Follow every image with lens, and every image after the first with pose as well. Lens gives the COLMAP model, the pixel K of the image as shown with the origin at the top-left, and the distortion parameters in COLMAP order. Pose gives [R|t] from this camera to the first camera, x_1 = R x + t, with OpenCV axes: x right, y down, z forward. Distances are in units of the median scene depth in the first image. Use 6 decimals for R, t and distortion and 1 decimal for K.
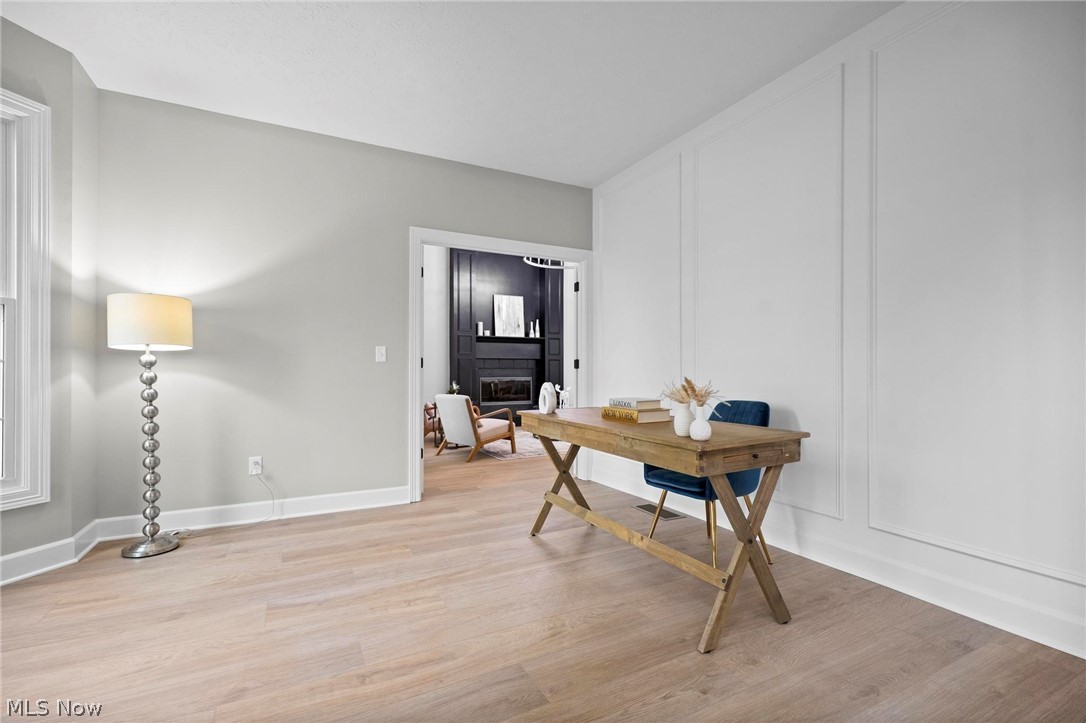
lens RADIAL K [[484.3, 0, 550.5], [0, 484.3, 365.2], [0, 0, 1]] dist [0.001950, -0.001989]
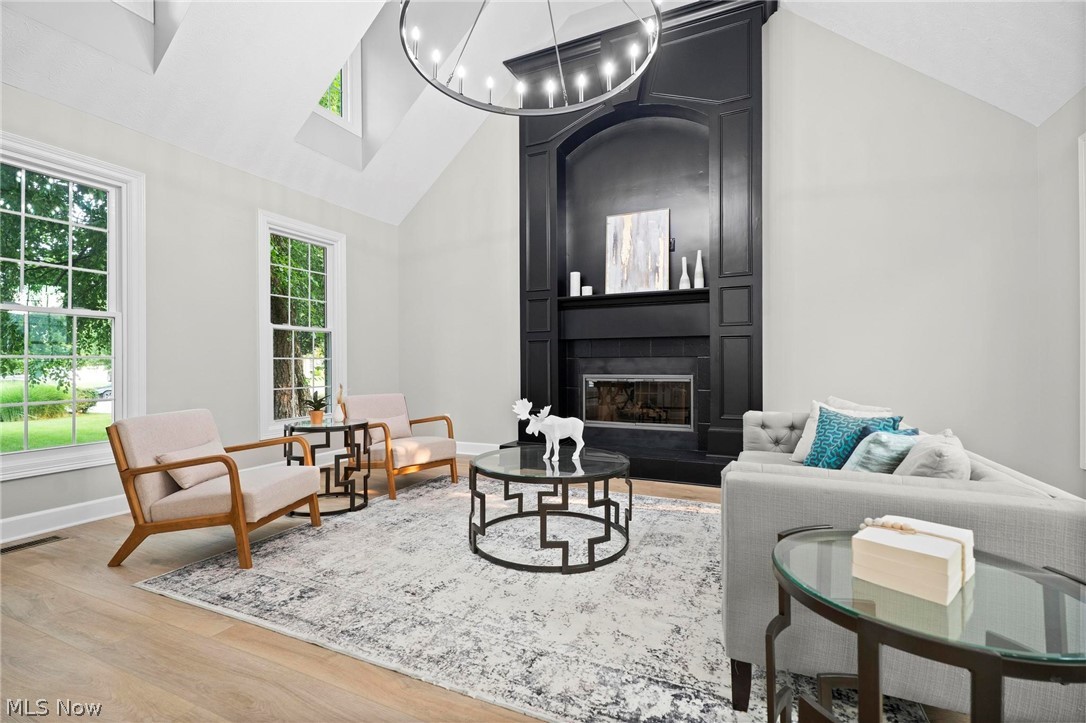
lens RADIAL K [[484.3, 0, 560.9], [0, 484.3, 361.7], [0, 0, 1]] dist [0.001950, -0.001989]
pose [[0.599440, 0.001782, -0.800418, 0.277024], [0.005133, 0.999968, 0.006070, 0.008634], [0.800404, -0.007747, 0.599411, 0.649571]]
